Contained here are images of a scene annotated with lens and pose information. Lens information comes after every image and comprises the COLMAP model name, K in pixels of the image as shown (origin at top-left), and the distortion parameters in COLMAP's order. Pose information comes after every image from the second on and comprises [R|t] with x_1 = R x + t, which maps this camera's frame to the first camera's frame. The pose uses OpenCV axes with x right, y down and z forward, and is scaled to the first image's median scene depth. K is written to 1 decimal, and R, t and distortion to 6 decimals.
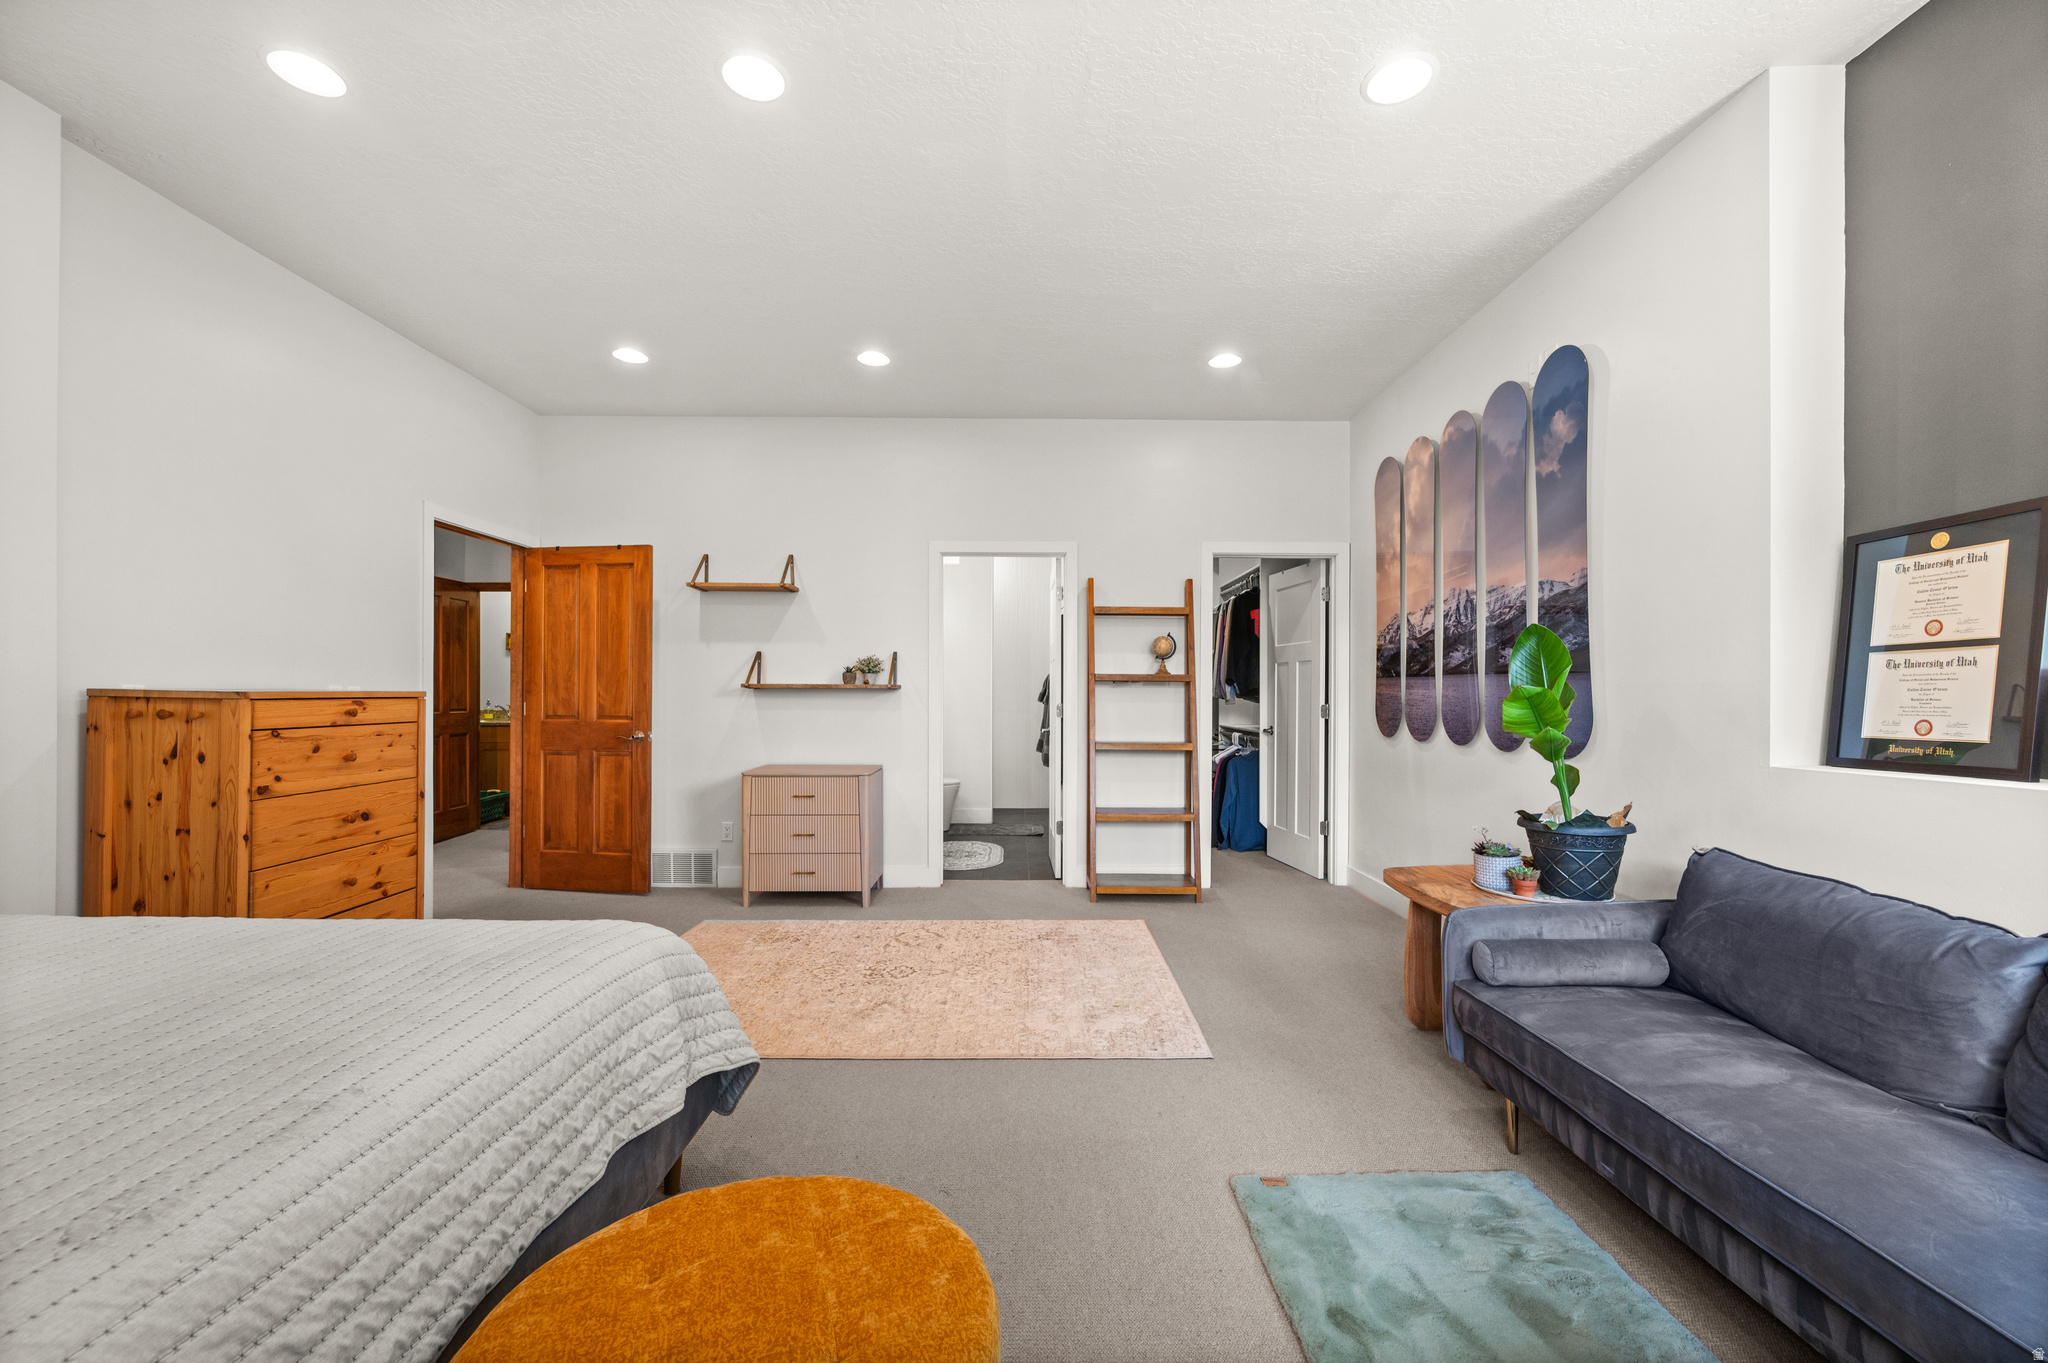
lens RADIAL K [[825.2, 0, 1015.2], [0, 825.2, 691.7], [0, 0, 1]] dist [-0.000054, -0.000088]
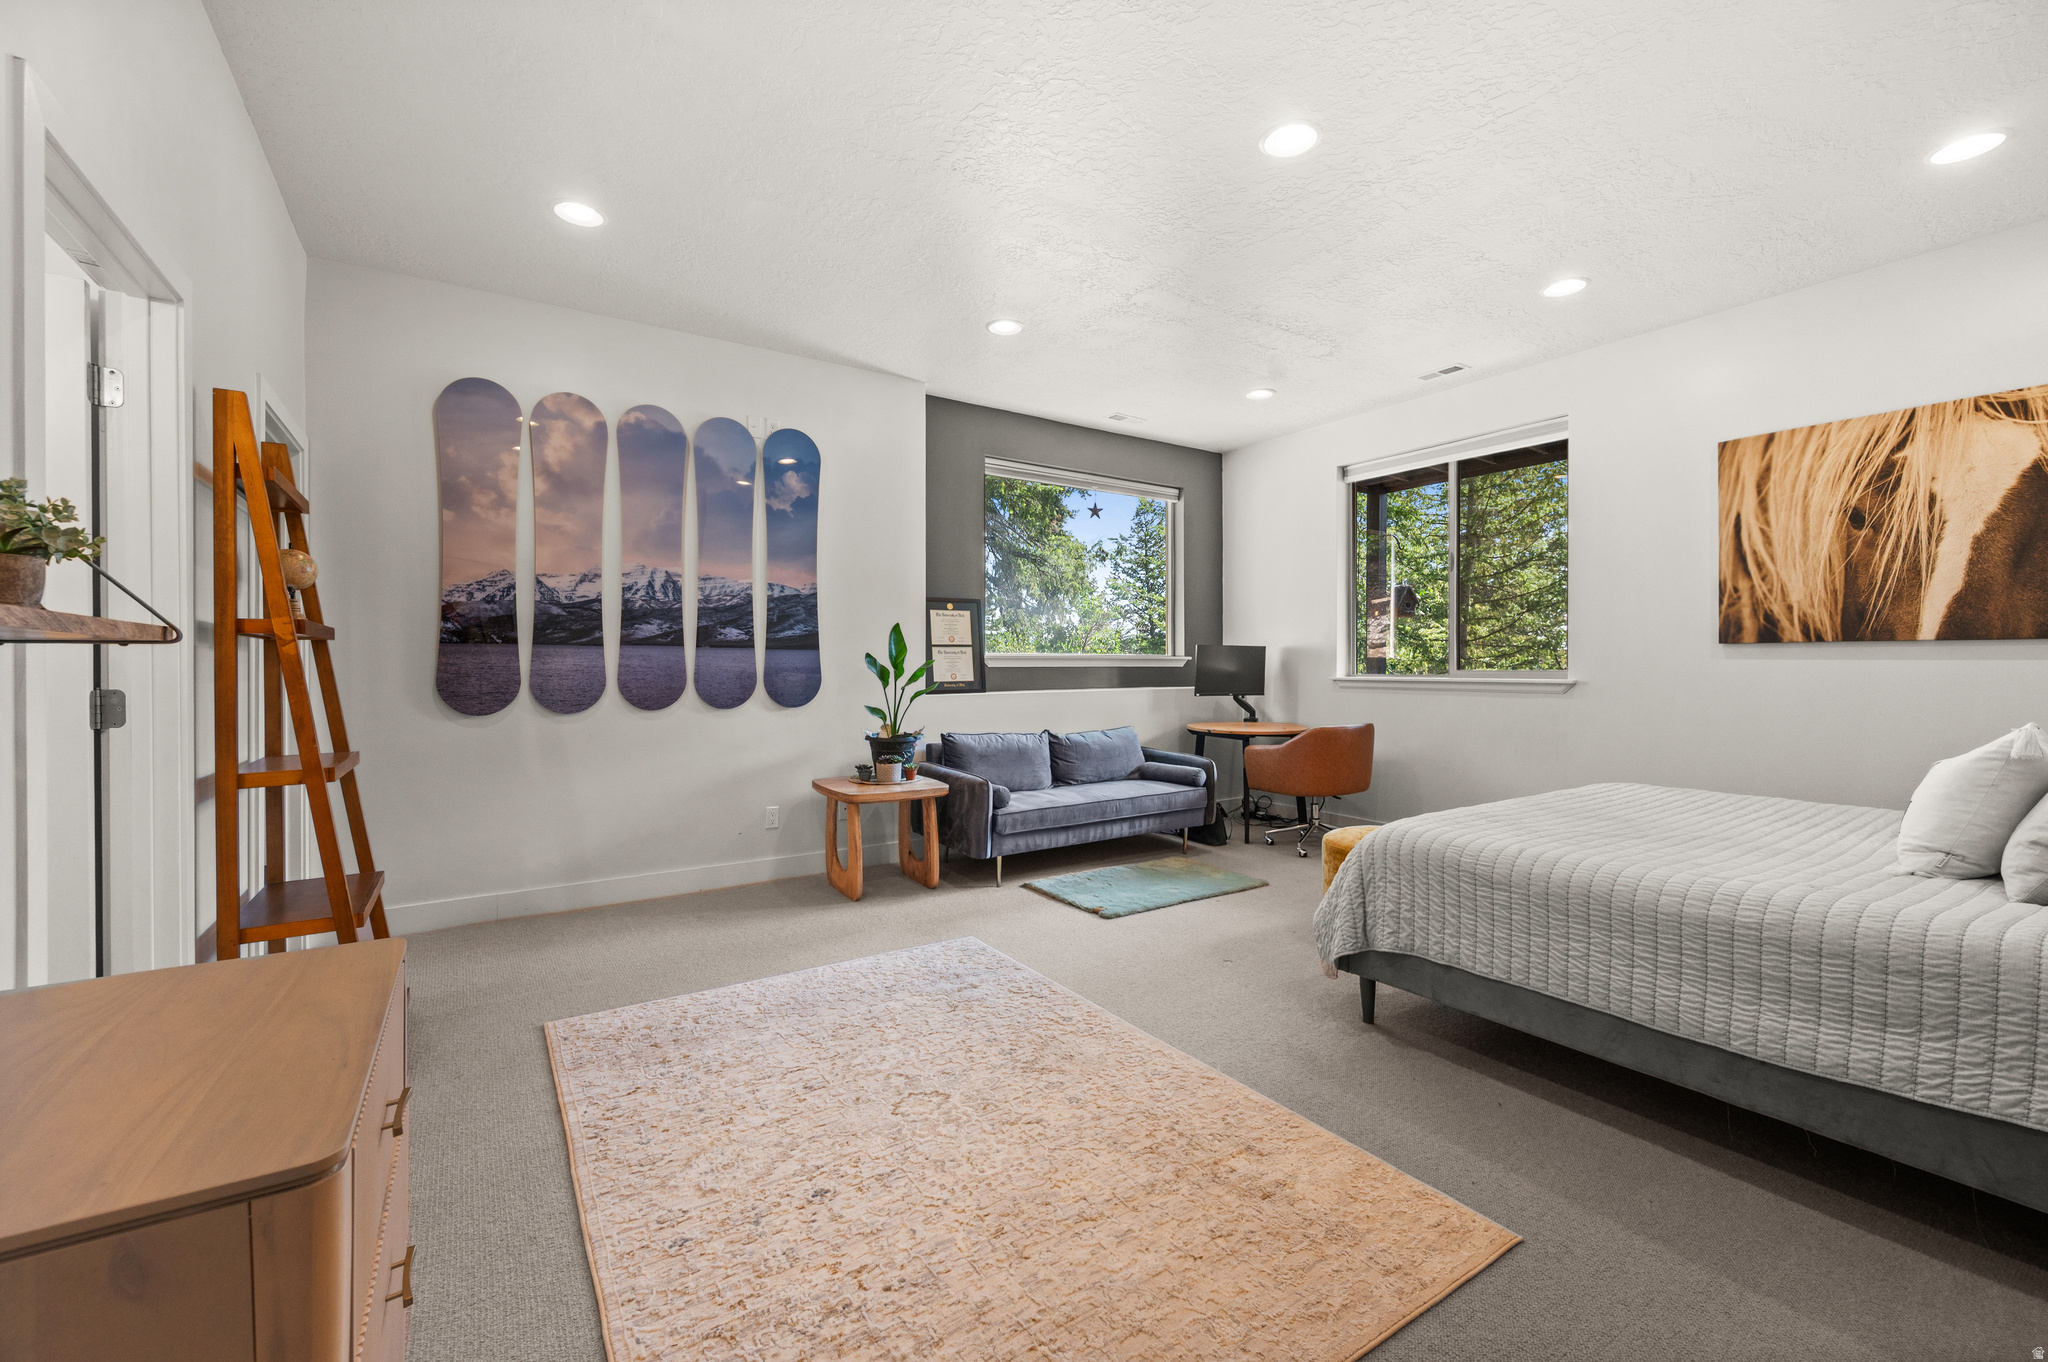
lens RADIAL K [[825.2, 0, 1013.0], [0, 825.2, 674.5], [0, 0, 1]] dist [-0.000054, -0.000088]
pose [[-0.541862, 0.007099, 0.840438, -0.784633], [0.007404, 0.999966, -0.003673, 0.030288], [-0.840435, 0.004233, -0.541896, 1.454954]]
